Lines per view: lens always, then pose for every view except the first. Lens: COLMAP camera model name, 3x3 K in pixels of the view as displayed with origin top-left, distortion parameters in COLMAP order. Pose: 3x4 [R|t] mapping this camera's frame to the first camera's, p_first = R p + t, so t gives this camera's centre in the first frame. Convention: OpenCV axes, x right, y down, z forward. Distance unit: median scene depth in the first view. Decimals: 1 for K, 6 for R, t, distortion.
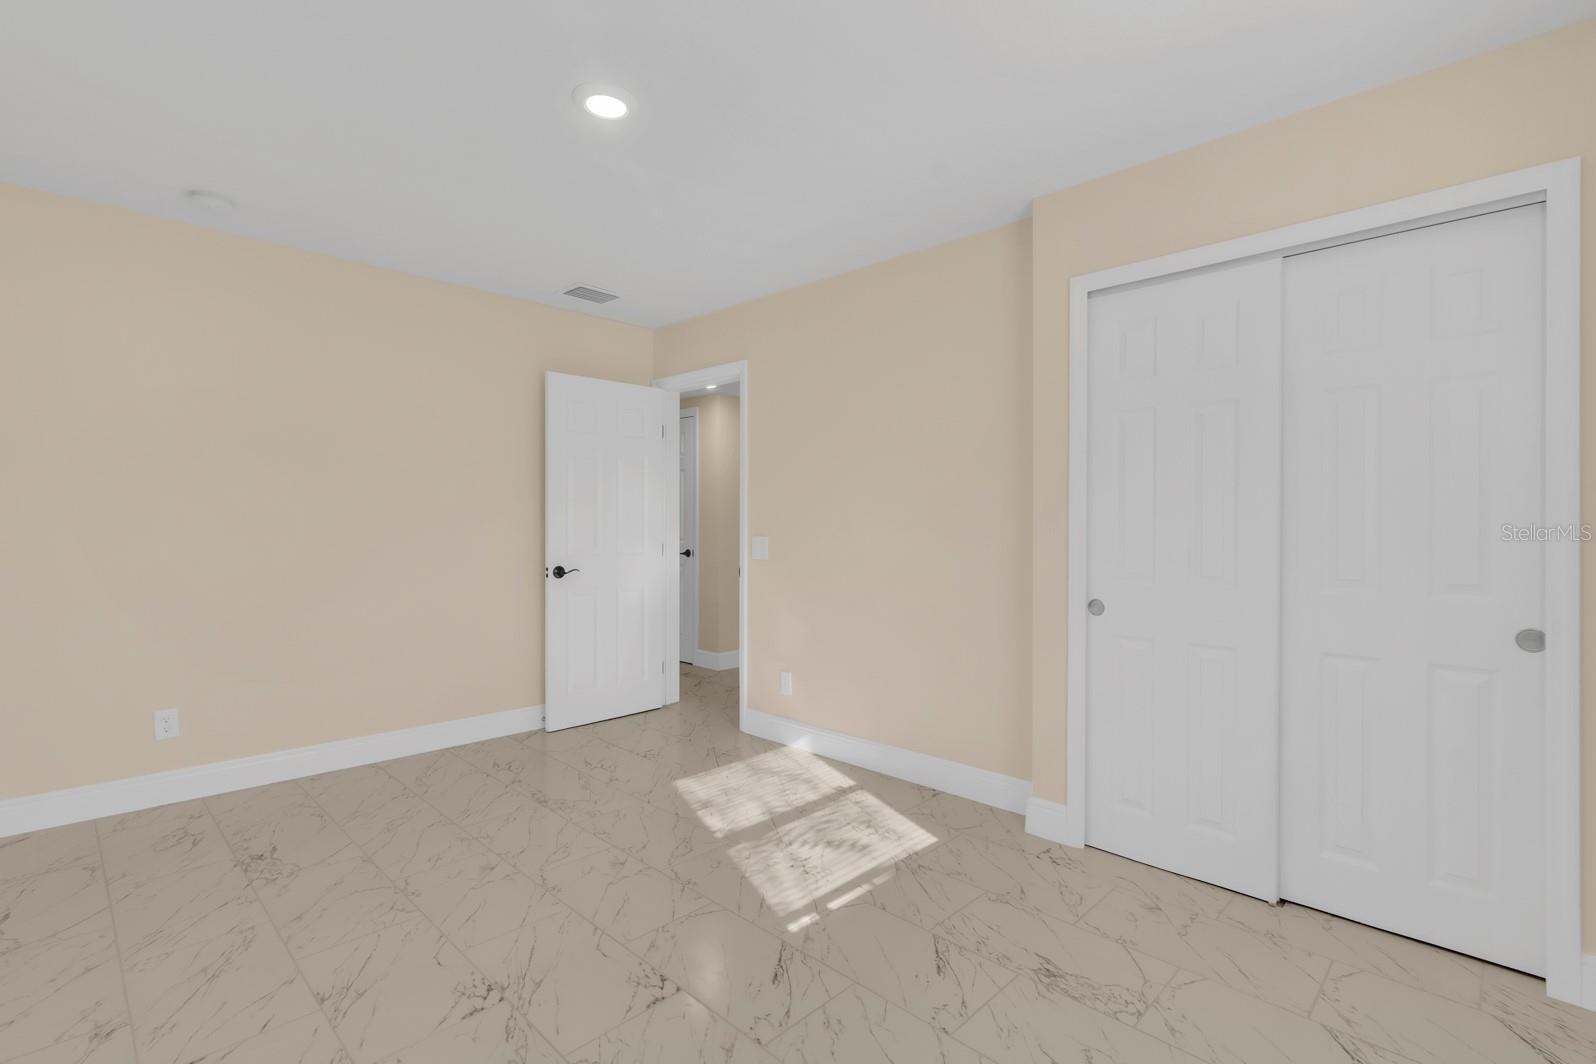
lens RADIAL K [[746.1, 0, 798.0], [0, 746.1, 532.0], [0, 0, 1]] dist [-0.000930, -0.000490]
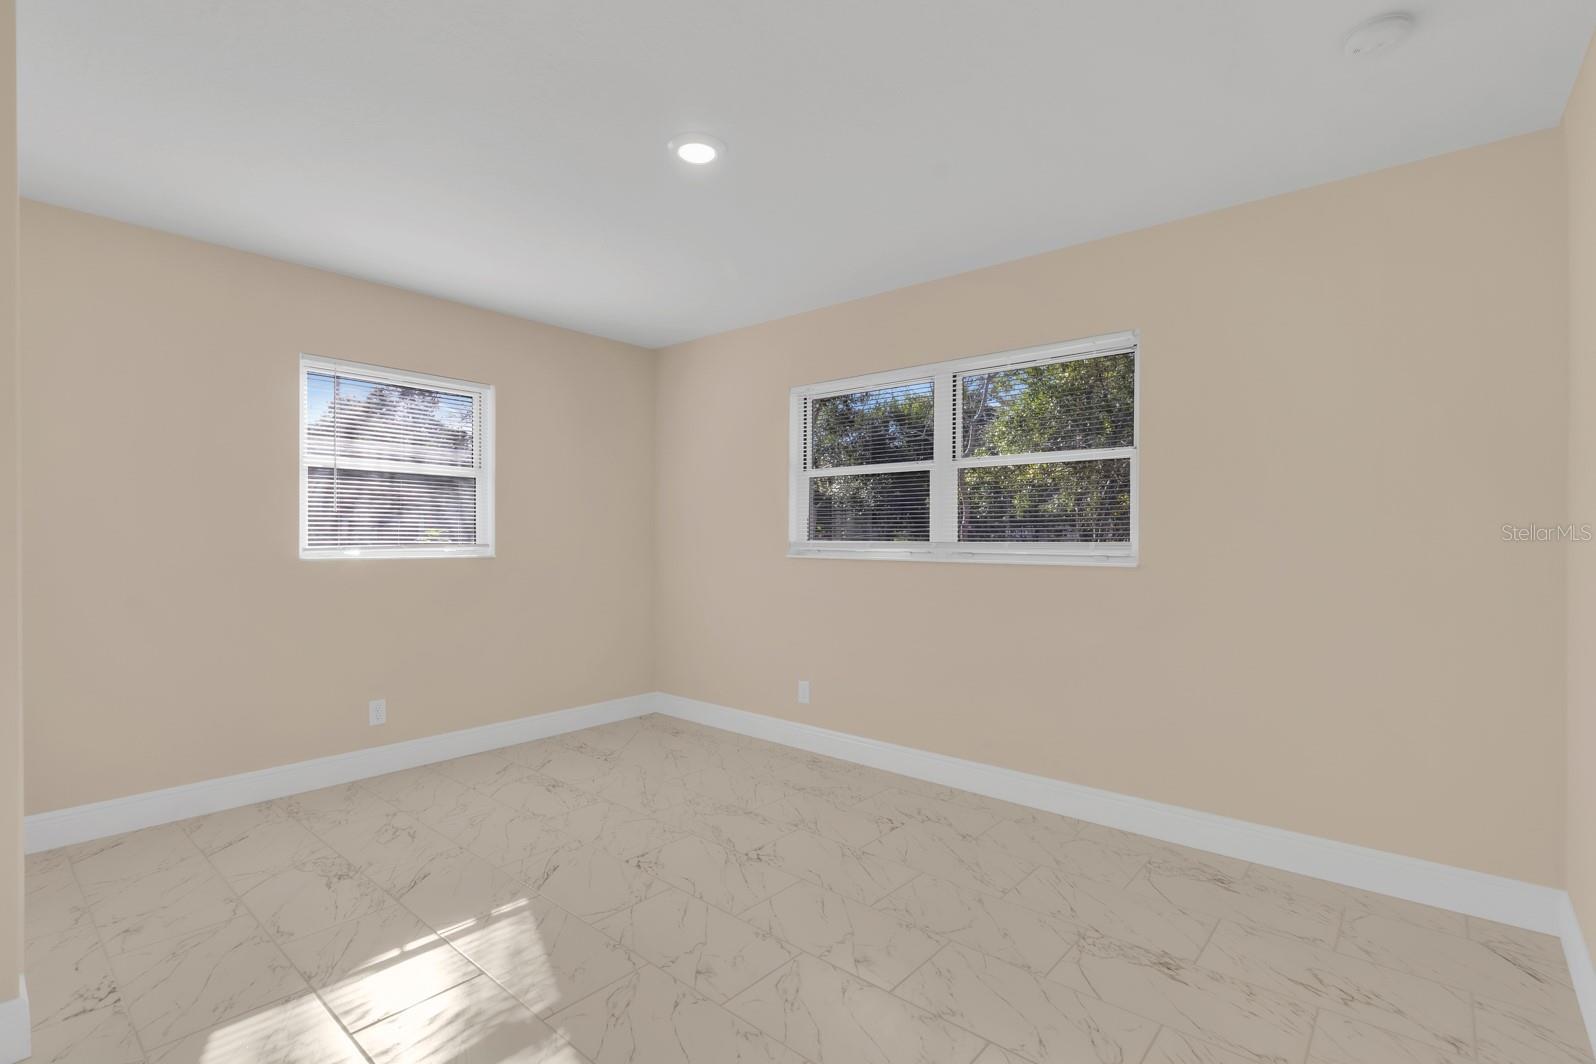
lens RADIAL K [[768.9, 0, 817.2], [0, 768.9, 524.4], [0, 0, 1]] dist [0.001164, -0.000403]
pose [[-0.996607, -0.007190, -0.081993, -0.304745], [-0.007381, 0.999971, 0.002022, -0.033445], [0.081976, 0.002620, -0.996631, 1.913928]]
